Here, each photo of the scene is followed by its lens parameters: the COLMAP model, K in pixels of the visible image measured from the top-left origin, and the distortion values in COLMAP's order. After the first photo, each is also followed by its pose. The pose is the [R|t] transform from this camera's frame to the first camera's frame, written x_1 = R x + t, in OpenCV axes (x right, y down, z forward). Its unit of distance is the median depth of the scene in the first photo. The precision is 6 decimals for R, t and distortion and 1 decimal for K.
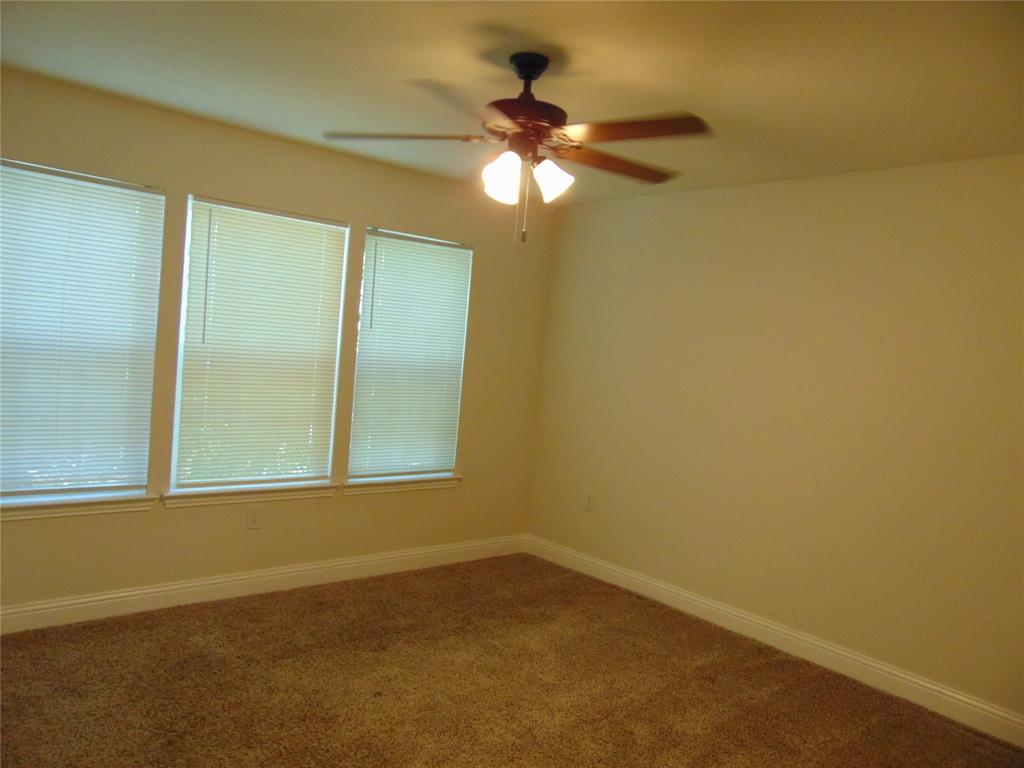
lens RADIAL K [[769.9, 0, 512.1], [0, 769.9, 382.1], [0, 0, 1]] dist [-0.024750, 0.065561]
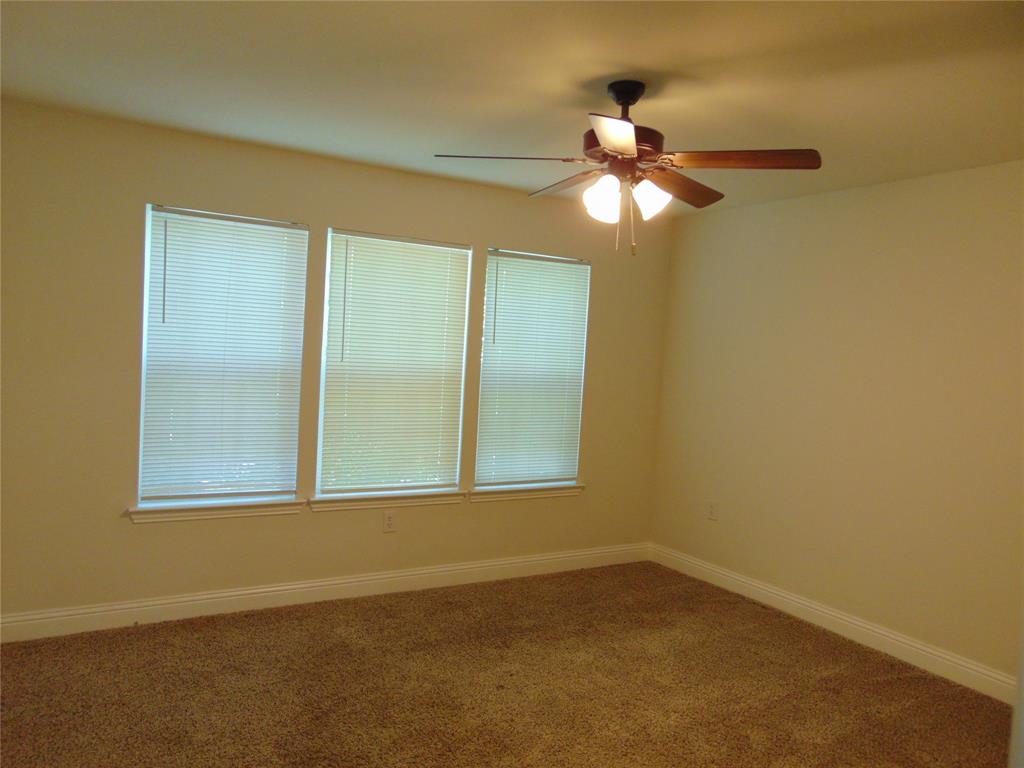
lens RADIAL K [[769.9, 0, 514.6], [0, 769.9, 381.7], [0, 0, 1]] dist [-0.024750, 0.065561]
pose [[0.984970, -0.020009, -0.171560, 0.029310], [0.017194, 0.999692, -0.017881, 0.001931], [0.171865, 0.014662, 0.985011, -0.042186]]
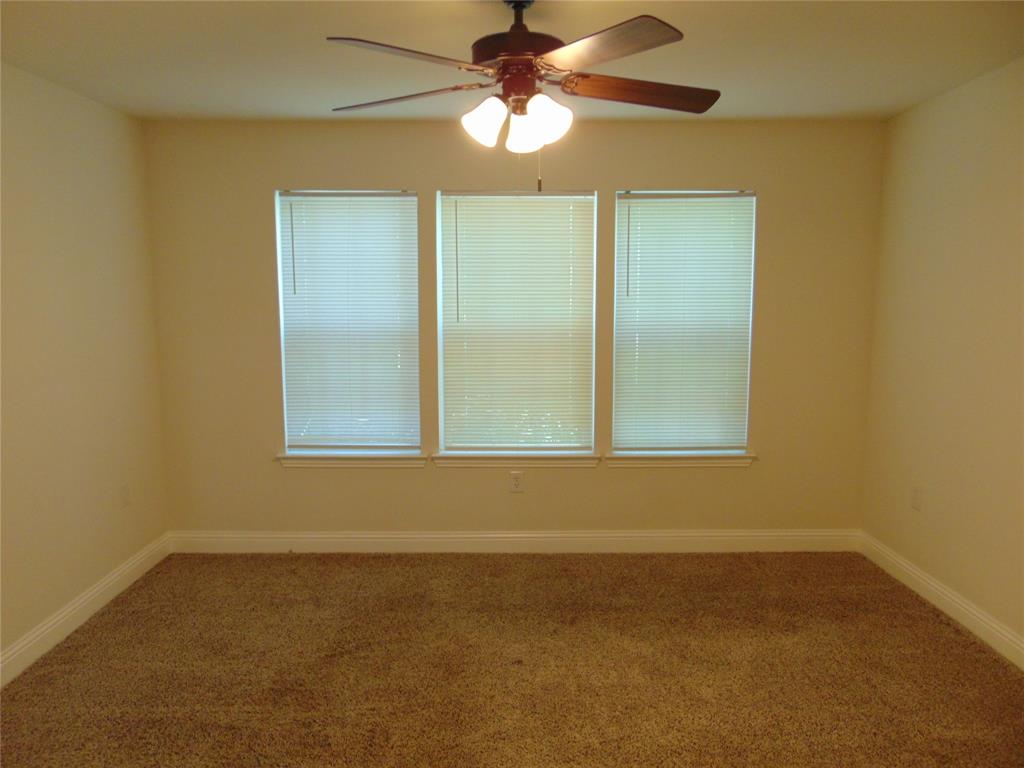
lens RADIAL K [[769.9, 0, 512.3], [0, 769.9, 383.1], [0, 0, 1]] dist [-0.024750, 0.065561]
pose [[0.757277, -0.005886, -0.653068, 0.393482], [0.029737, 0.999233, 0.025476, 0.011838], [0.652417, -0.038713, 0.756871, 0.201676]]
